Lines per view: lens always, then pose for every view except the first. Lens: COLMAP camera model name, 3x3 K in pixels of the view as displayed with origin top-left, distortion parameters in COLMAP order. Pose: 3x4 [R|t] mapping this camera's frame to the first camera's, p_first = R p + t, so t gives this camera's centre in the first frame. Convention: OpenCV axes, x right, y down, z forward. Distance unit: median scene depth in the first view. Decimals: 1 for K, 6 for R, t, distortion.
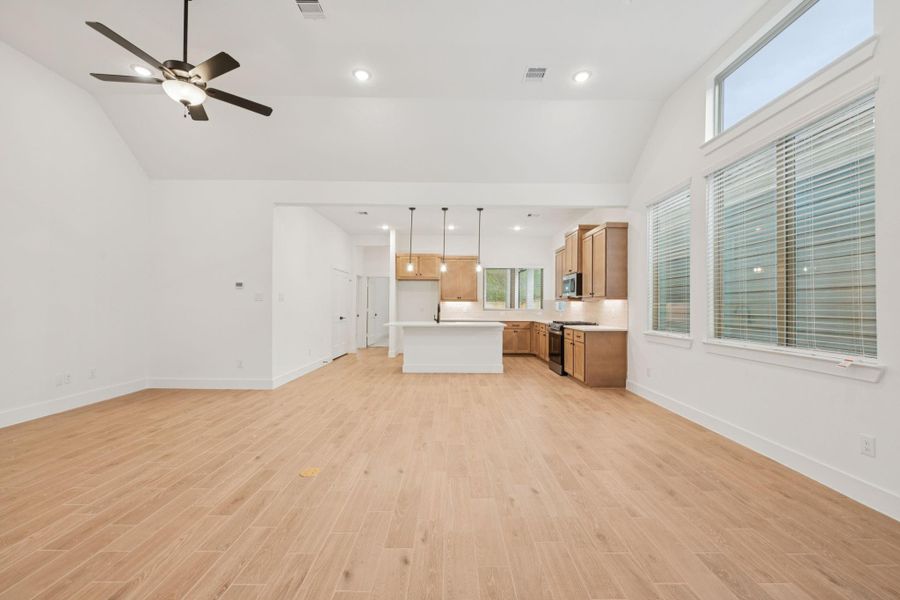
lens RADIAL K [[360.1, 0, 452.9], [0, 360.1, 302.1], [0, 0, 1]] dist [-0.002025, 0.000045]
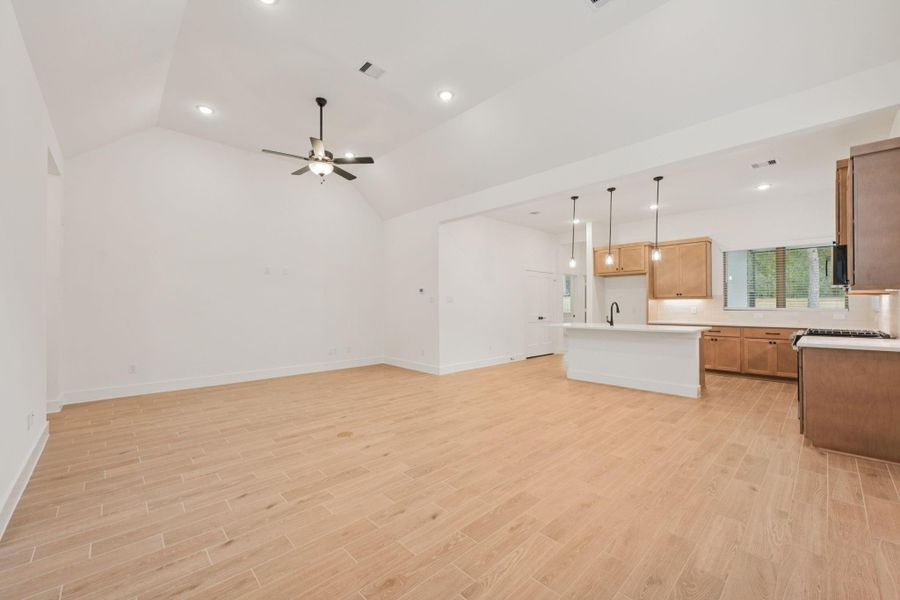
lens RADIAL K [[358.1, 0, 451.5], [0, 358.1, 301.8], [0, 0, 1]] dist [-0.000944, 0.000407]
pose [[0.685647, -0.016113, -0.727756, 0.404006], [0.015204, 0.999854, -0.007813, 0.004185], [0.727776, -0.005708, 0.685791, 0.194560]]
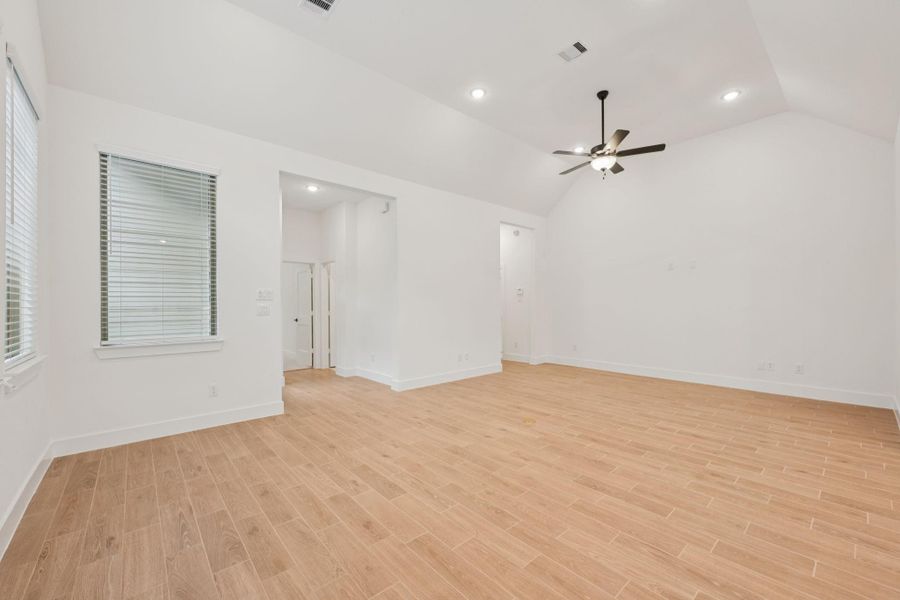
lens RADIAL K [[360.1, 0, 453.3], [0, 360.1, 305.3], [0, 0, 1]] dist [-0.002025, 0.000045]
pose [[-0.751965, -0.001040, -0.659202, 0.388644], [0.009239, 0.999884, -0.012118, 0.011695], [0.659138, -0.015202, -0.751868, 0.936783]]
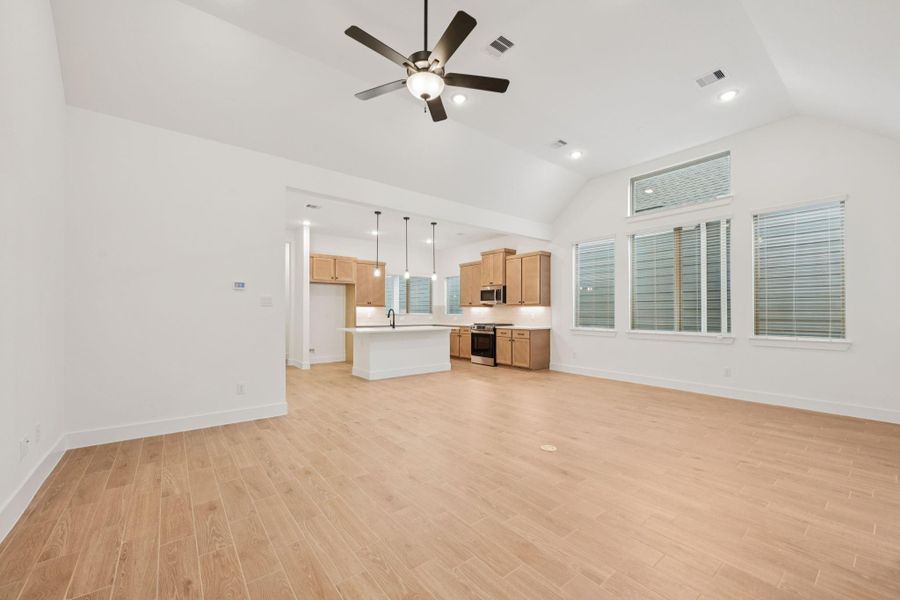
lens RADIAL K [[360.1, 0, 456.1], [0, 360.1, 306.9], [0, 0, 1]] dist [-0.002025, 0.000045]
pose [[0.781663, 0.003639, 0.623690, -0.695961], [-0.003957, 0.999992, -0.000875, -0.003166], [-0.623688, -0.001784, 0.781671, 0.117626]]
